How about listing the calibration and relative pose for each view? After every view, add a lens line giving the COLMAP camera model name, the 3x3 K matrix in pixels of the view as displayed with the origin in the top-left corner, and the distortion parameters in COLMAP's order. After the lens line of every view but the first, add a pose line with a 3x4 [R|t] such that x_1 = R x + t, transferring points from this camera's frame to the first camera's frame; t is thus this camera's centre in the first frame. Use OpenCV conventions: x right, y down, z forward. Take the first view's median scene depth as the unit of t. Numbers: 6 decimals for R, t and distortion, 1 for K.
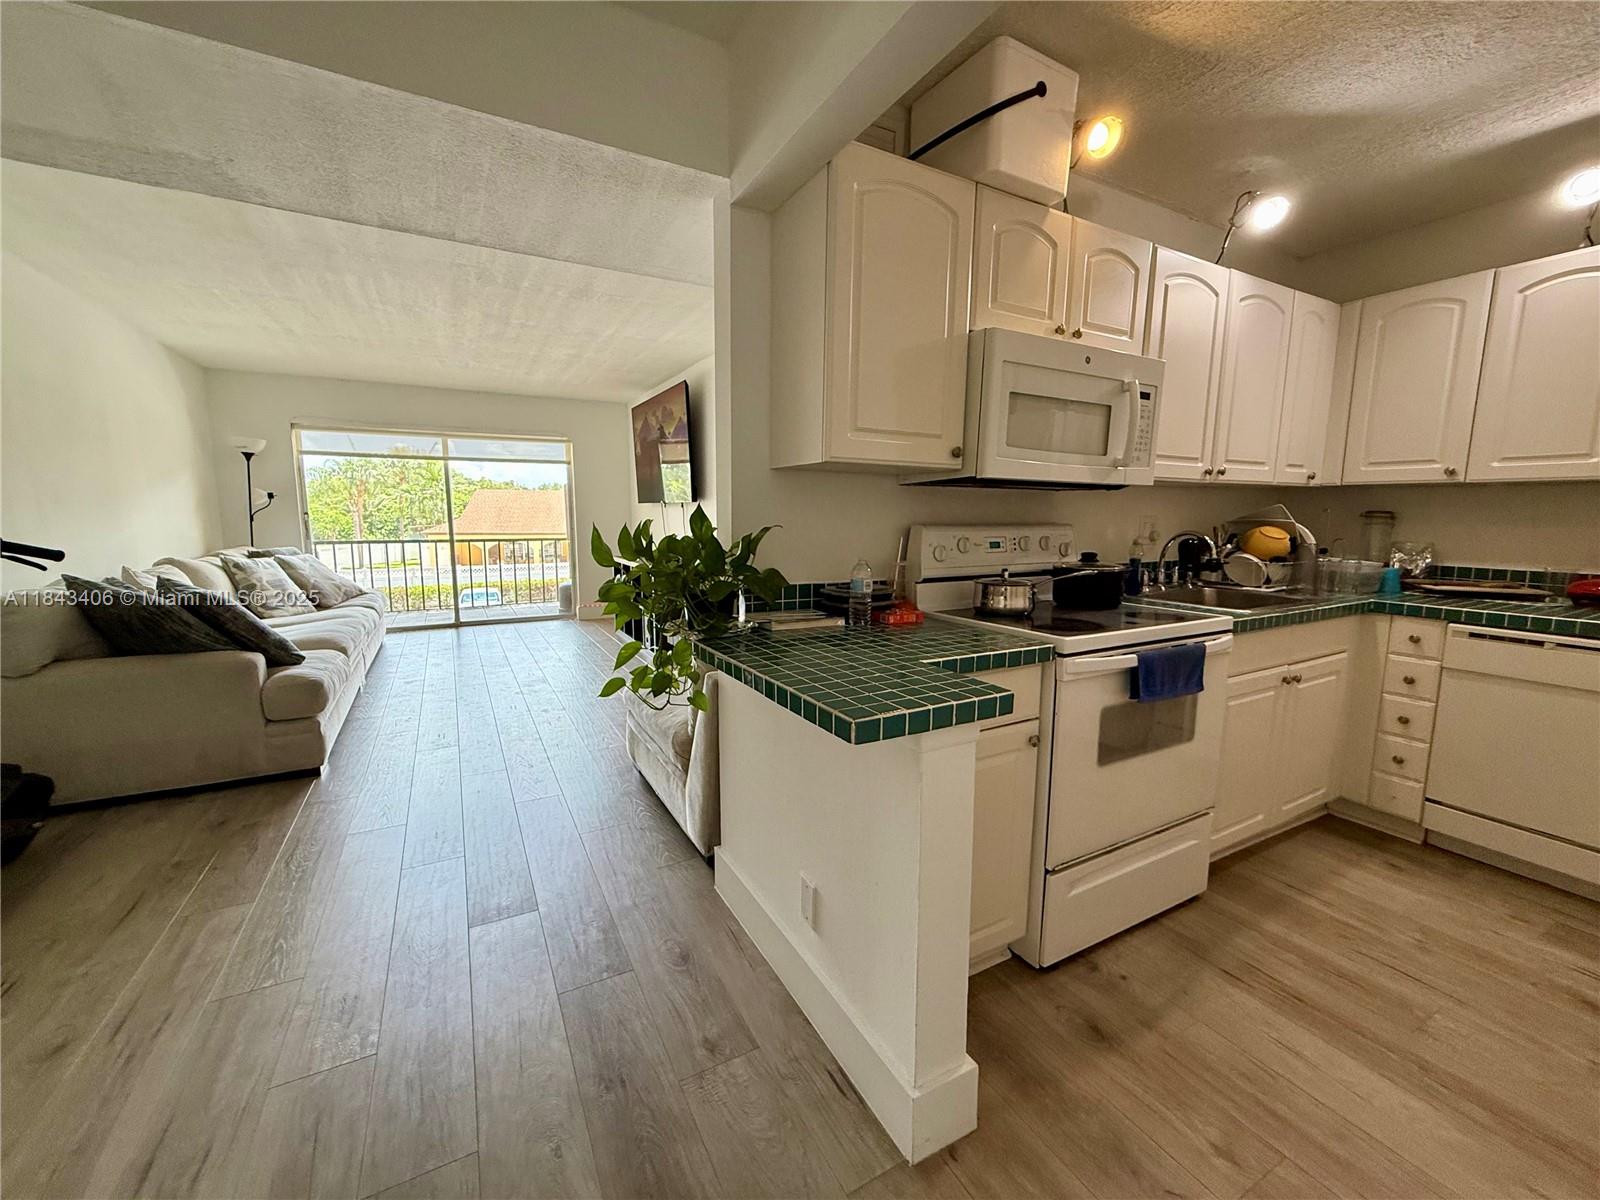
lens RADIAL K [[631.8, 0, 797.6], [0, 631.8, 598.0], [0, 0, 1]] dist [-0.000563, -0.000001]
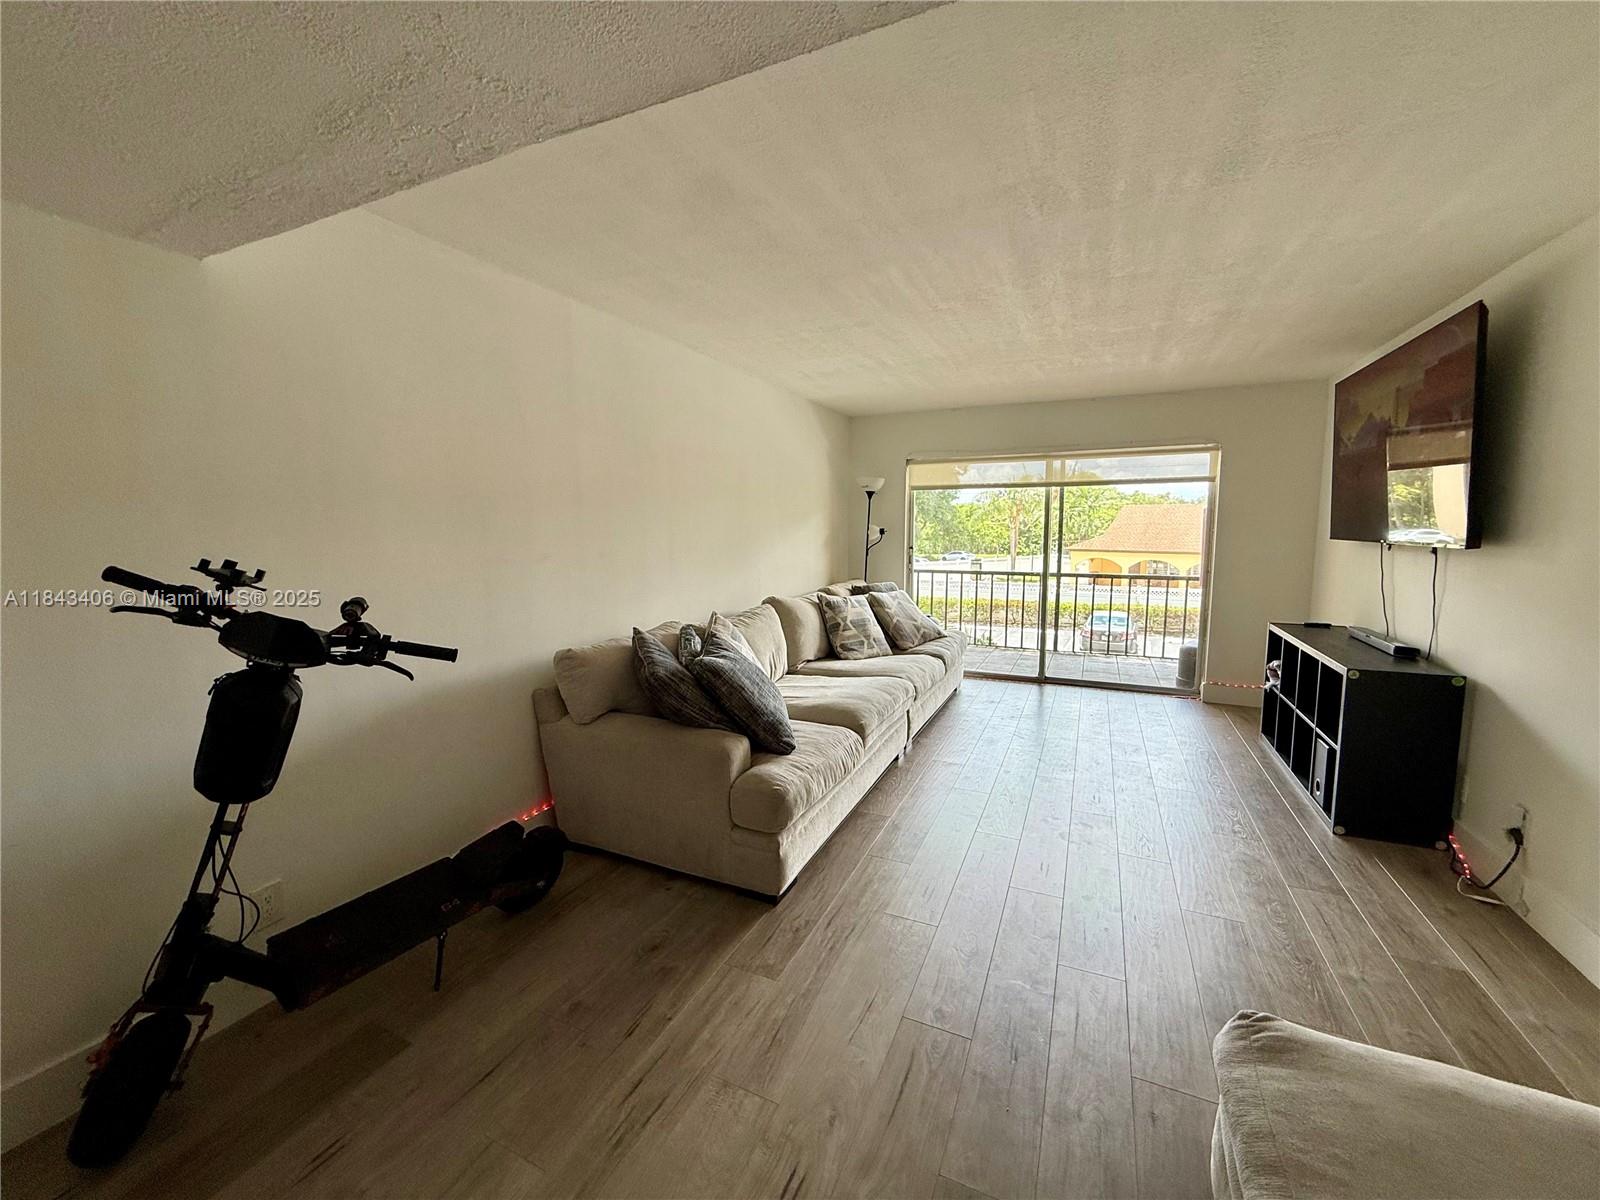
lens RADIAL K [[644.2, 0, 791.1], [0, 644.2, 599.3], [0, 0, 1]] dist [-0.000282, 0.000137]
pose [[0.587882, 0.085185, -0.804449, -0.164905], [-0.103878, 0.994157, 0.029360, -0.175499], [0.802250, 0.066305, 0.593295, 0.684345]]
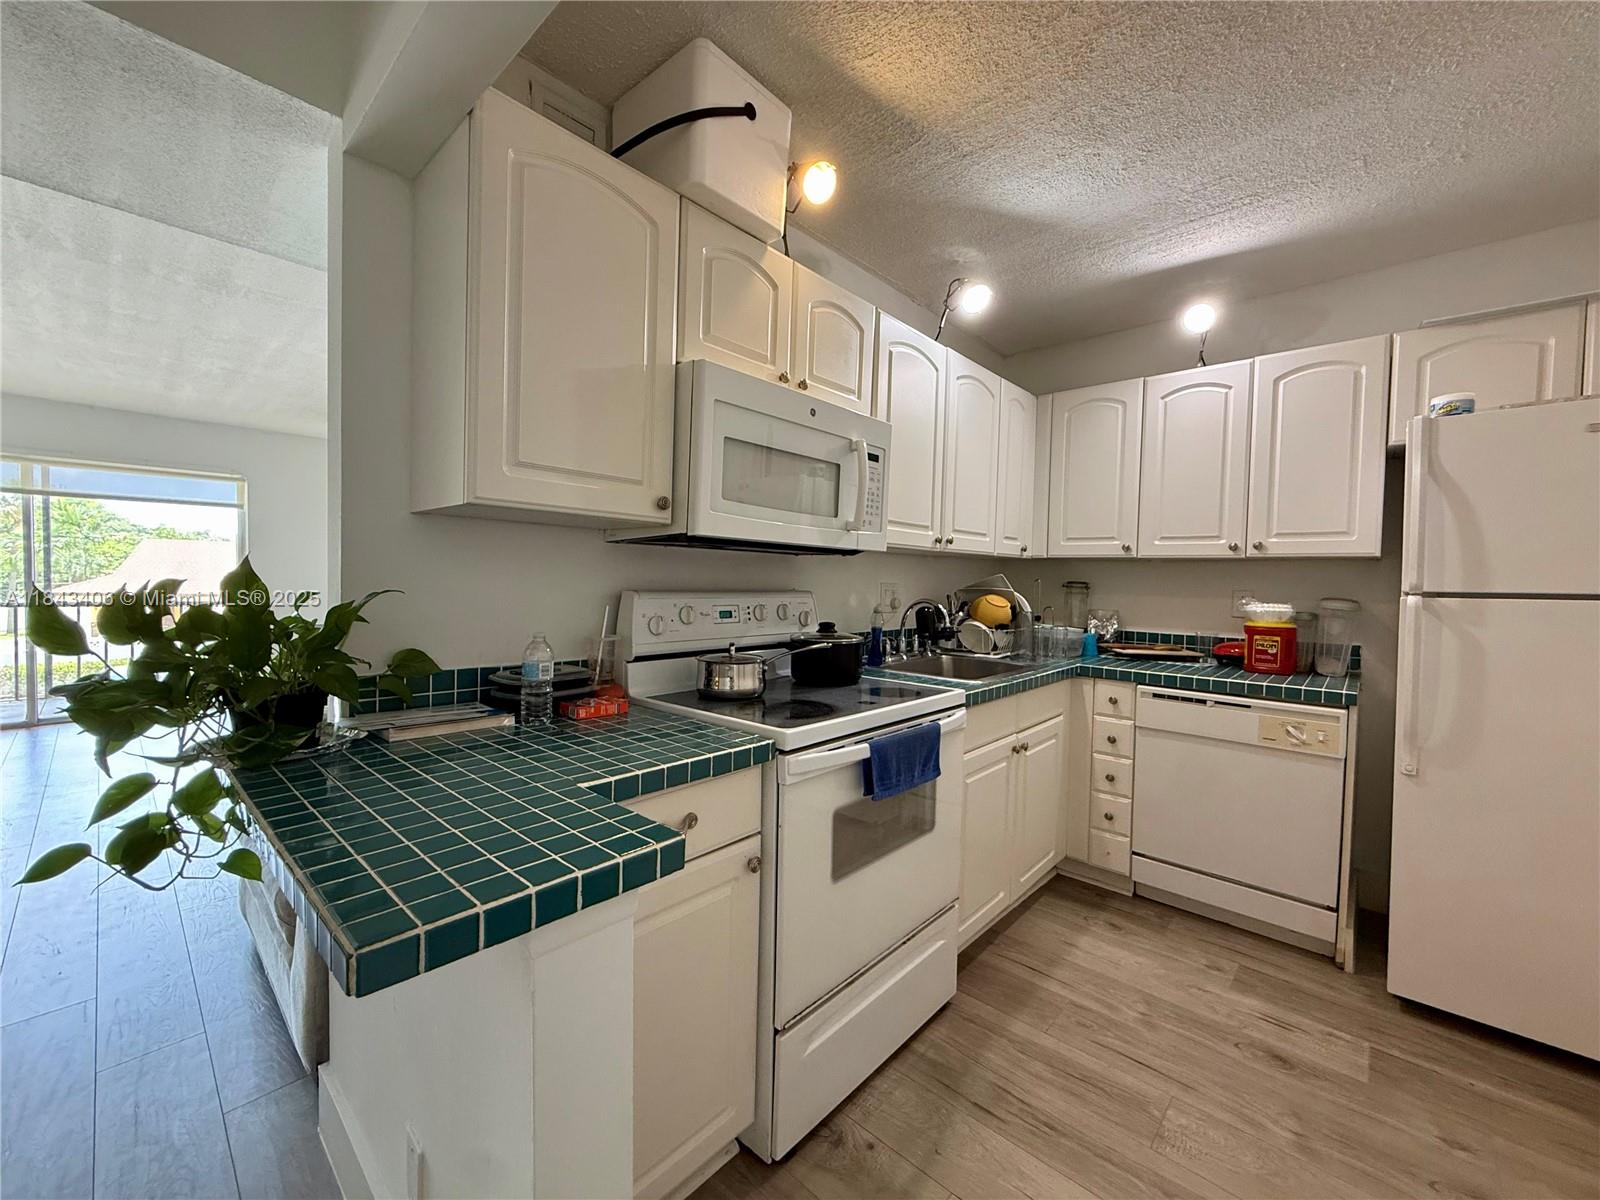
lens RADIAL K [[632.9, 0, 793.4], [0, 632.9, 600.0], [0, 0, 1]] dist [0.000629, 0.000564]
pose [[0.946540, 0.004830, 0.322551, 0.116542], [0.026584, 0.995319, -0.092919, -0.019983], [-0.321490, 0.096526, 0.941980, 0.146747]]
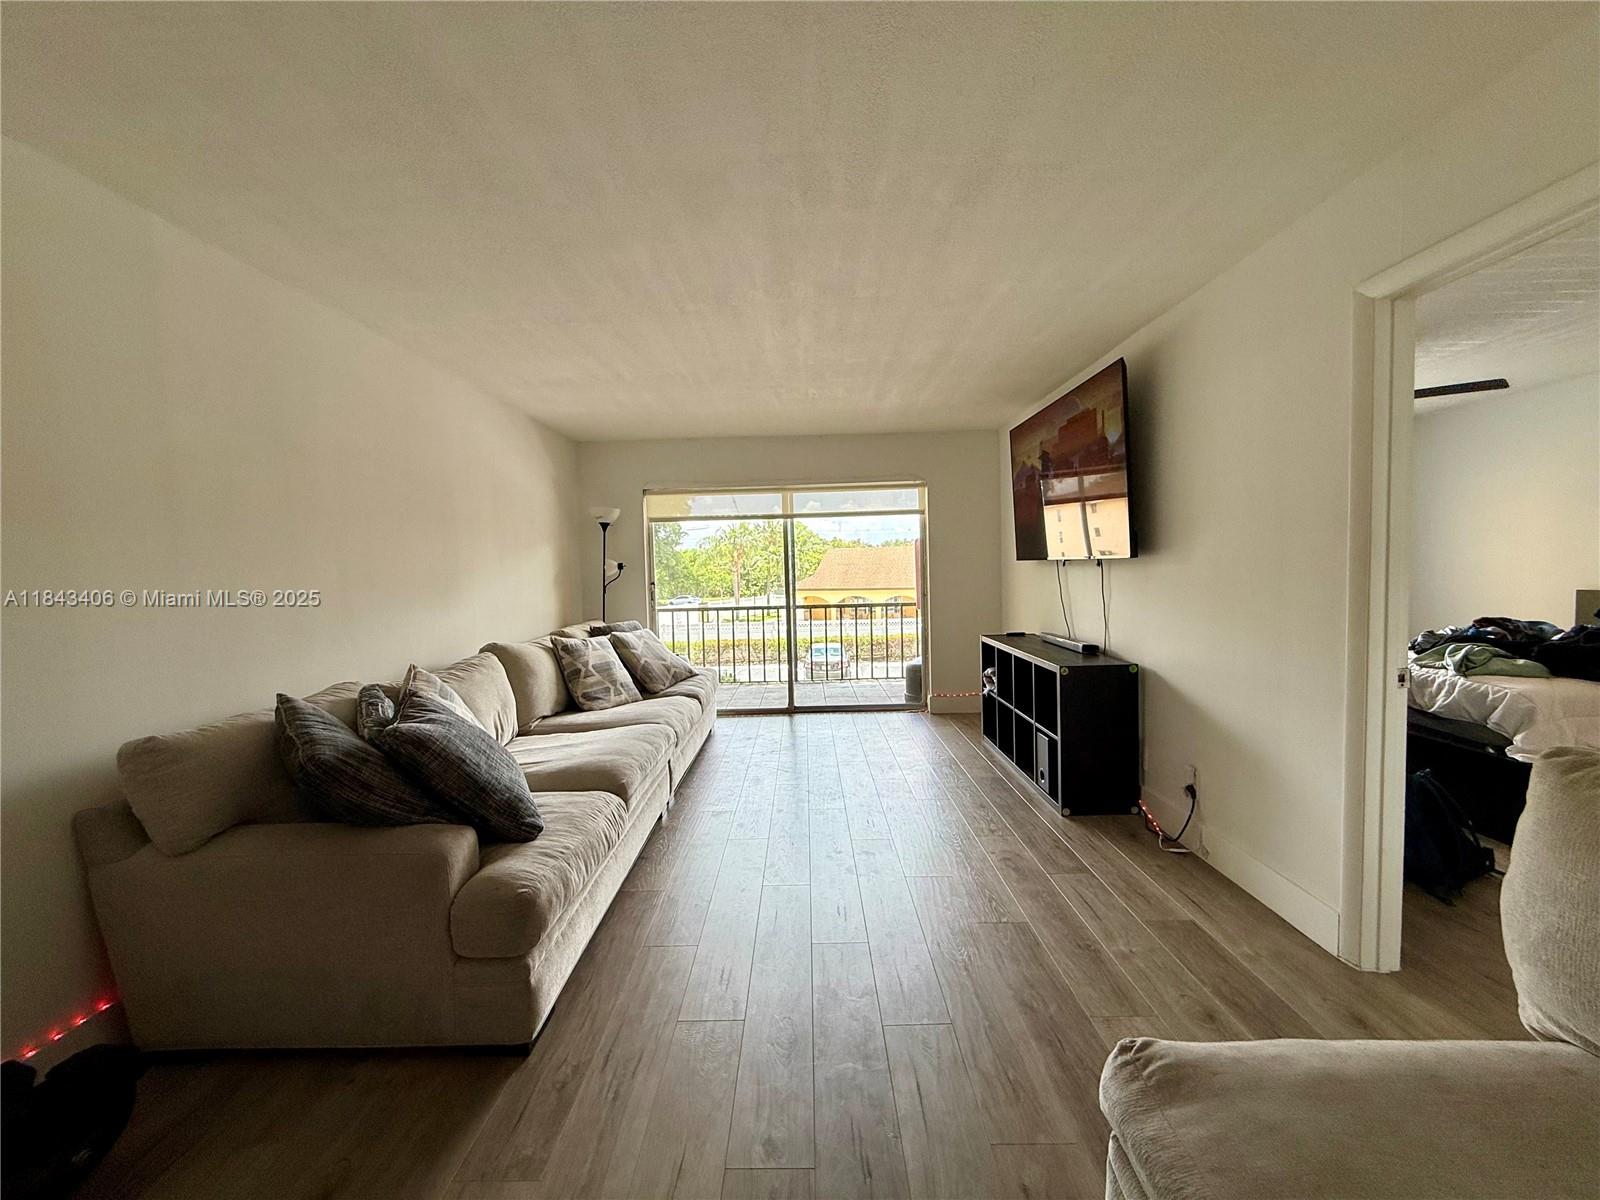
lens RADIAL K [[646.6, 0, 798.6], [0, 646.6, 597.7], [0, 0, 1]] dist [0.001358, 0.000261]
pose [[0.871011, -0.004247, -0.491245, -0.332466], [-0.036999, 0.996555, -0.074218, -0.139441], [0.489868, 0.082820, 0.867854, 0.773062]]
